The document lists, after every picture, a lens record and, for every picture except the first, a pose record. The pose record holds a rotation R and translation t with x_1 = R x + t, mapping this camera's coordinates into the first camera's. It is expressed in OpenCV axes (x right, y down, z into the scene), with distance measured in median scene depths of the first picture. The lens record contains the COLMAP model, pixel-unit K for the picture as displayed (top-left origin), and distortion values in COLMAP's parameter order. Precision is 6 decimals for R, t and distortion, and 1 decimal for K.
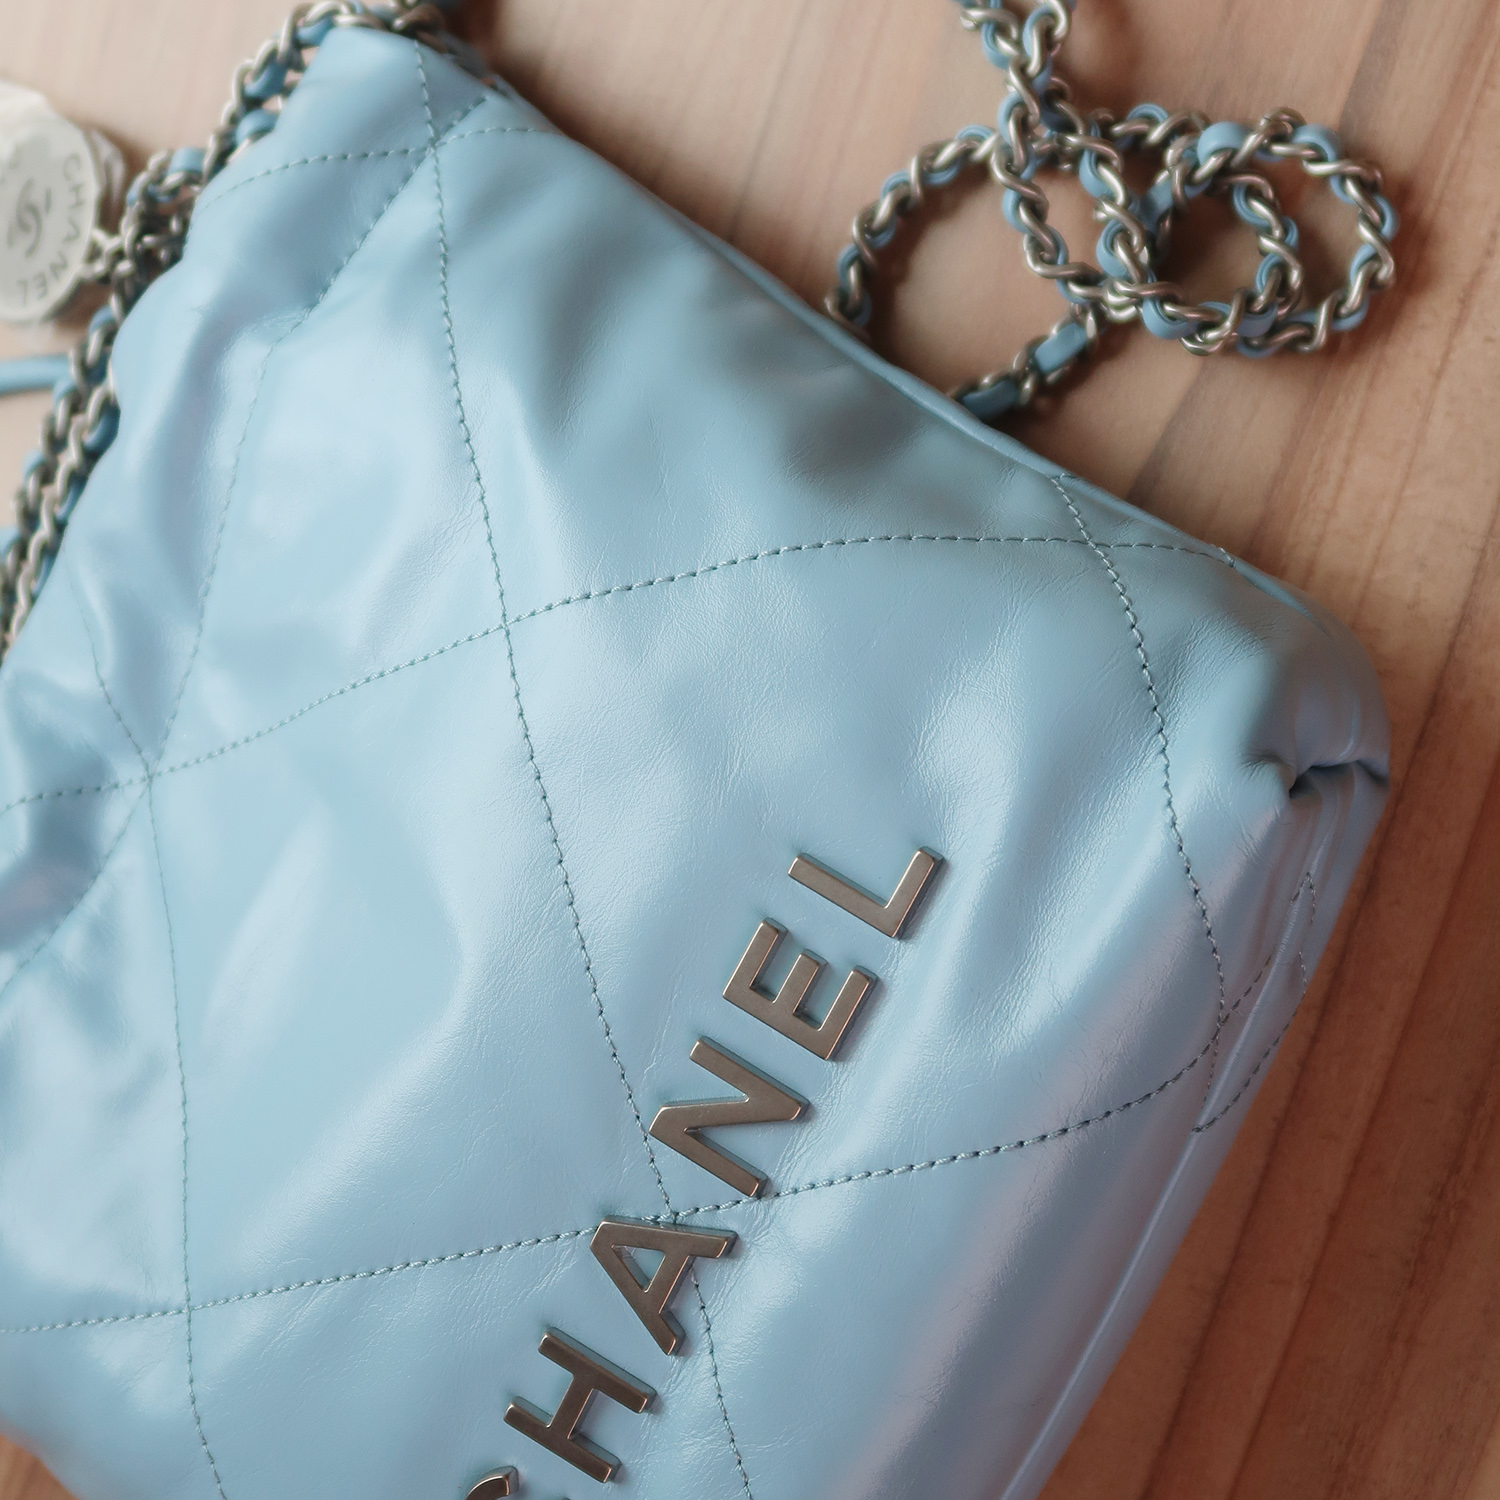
lens RADIAL K [[3180.8, 0, 750.0], [0, 3180.8, 750.0], [0, 0, 1]] dist [-0.011406, -0.052948]
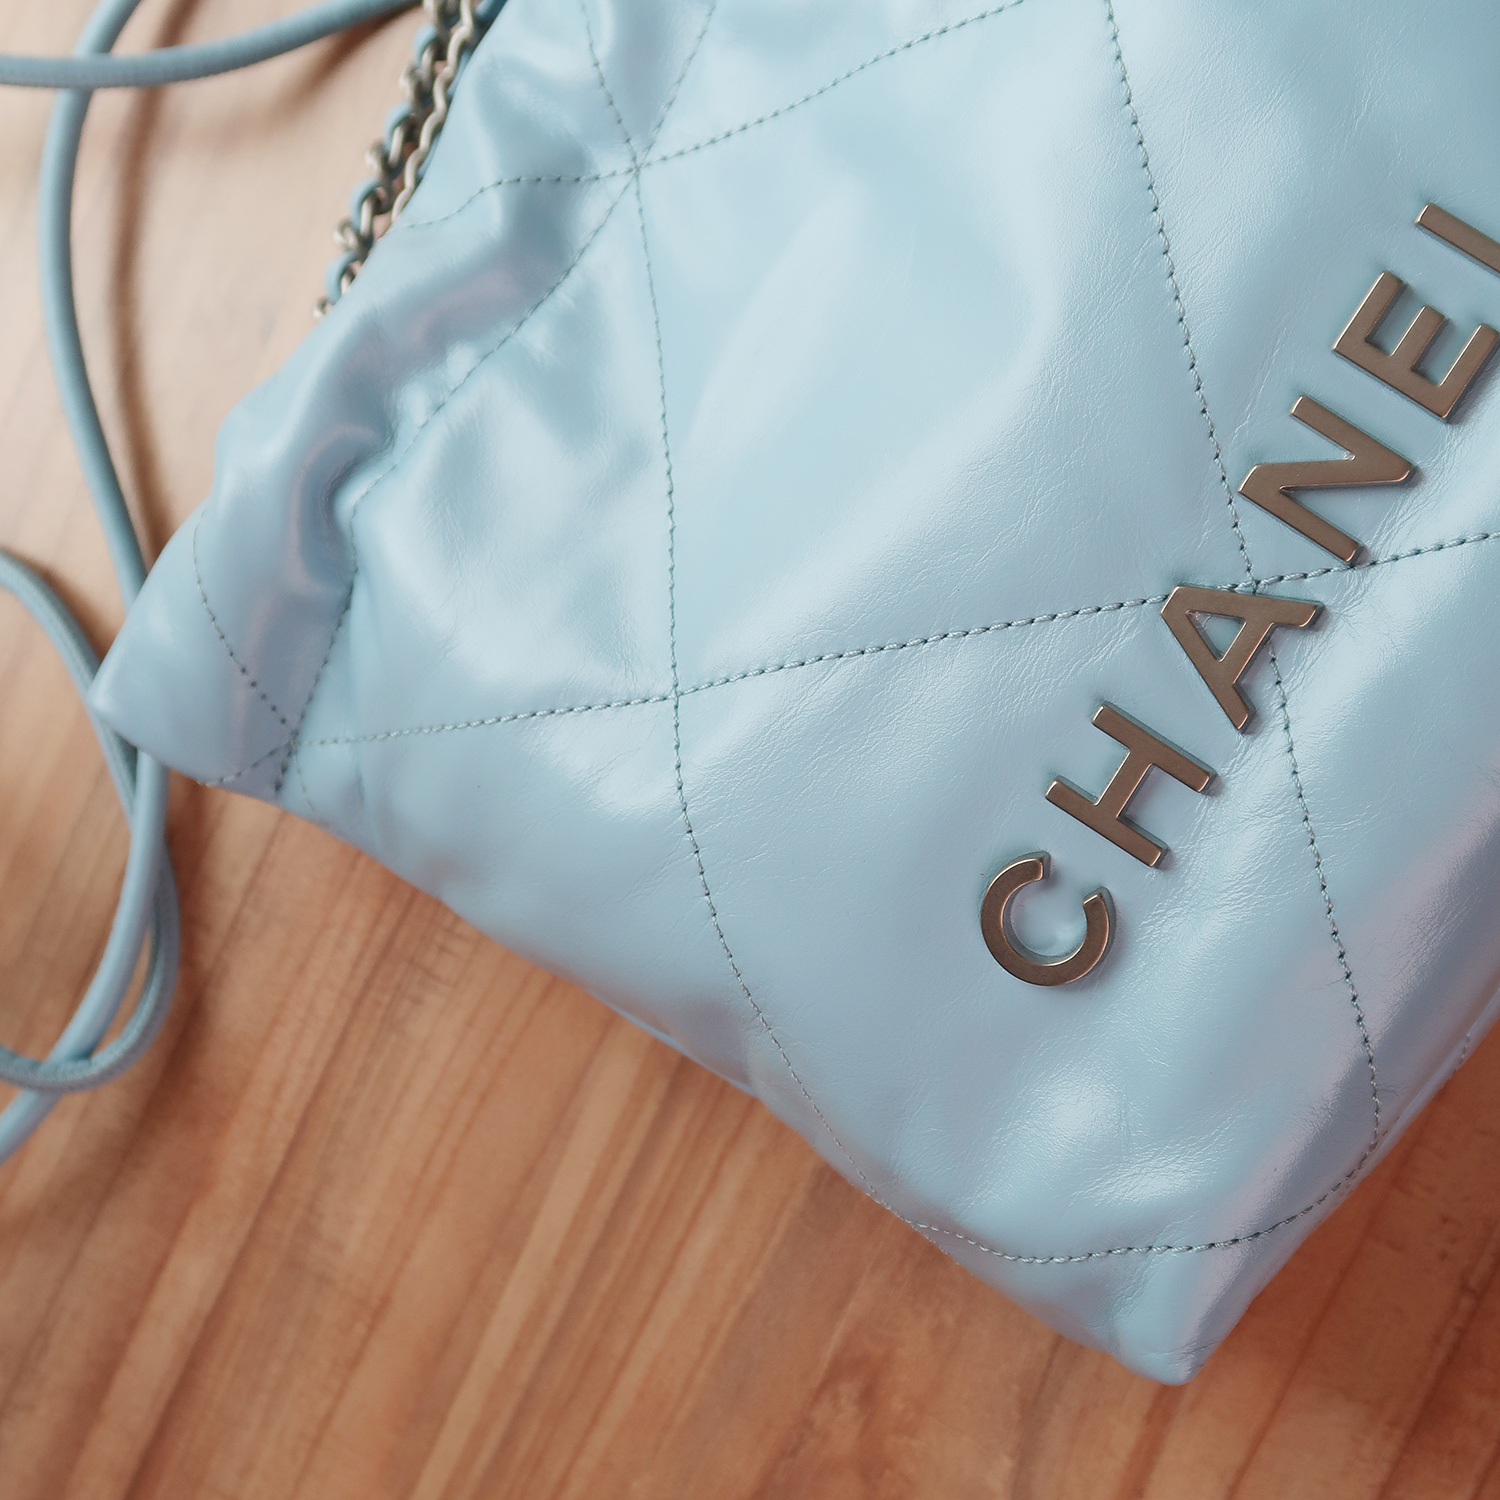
lens RADIAL K [[3180.8, 0, 750.0], [0, 3180.8, 750.0], [0, 0, 1]] dist [-0.011406, -0.052948]
pose [[0.996615, 0.076478, 0.030164, -0.197077], [-0.076736, 0.997023, 0.007476, 0.198697], [-0.029503, -0.009765, 0.999517, 0.057271]]
